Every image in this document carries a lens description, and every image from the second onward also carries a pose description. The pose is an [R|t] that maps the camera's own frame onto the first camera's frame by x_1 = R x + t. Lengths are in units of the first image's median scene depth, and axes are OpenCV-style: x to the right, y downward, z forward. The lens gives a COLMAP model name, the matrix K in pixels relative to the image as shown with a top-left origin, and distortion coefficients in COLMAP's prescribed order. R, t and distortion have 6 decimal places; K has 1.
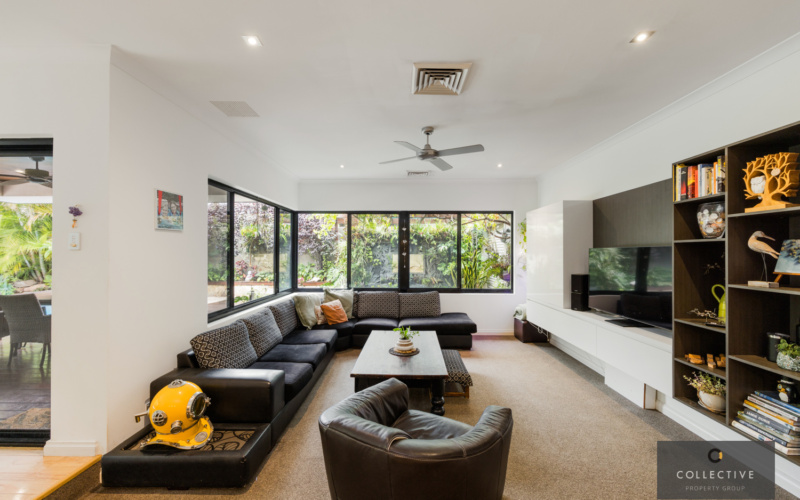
lens RADIAL K [[325.9, 0, 395.8], [0, 325.9, 250.9], [0, 0, 1]] dist [0.001621, -0.000381]
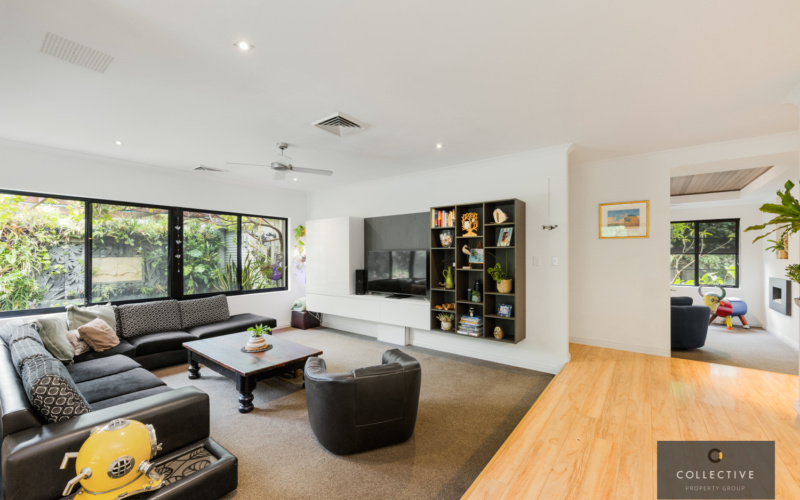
lens RADIAL K [[325.9, 0, 402.0], [0, 325.9, 256.8], [0, 0, 1]] dist [0.001621, -0.000381]
pose [[0.593228, -0.007783, 0.804997, -0.619287], [-0.001198, 0.999944, 0.010550, 0.000301], [-0.805033, -0.007223, 0.593186, 0.000103]]
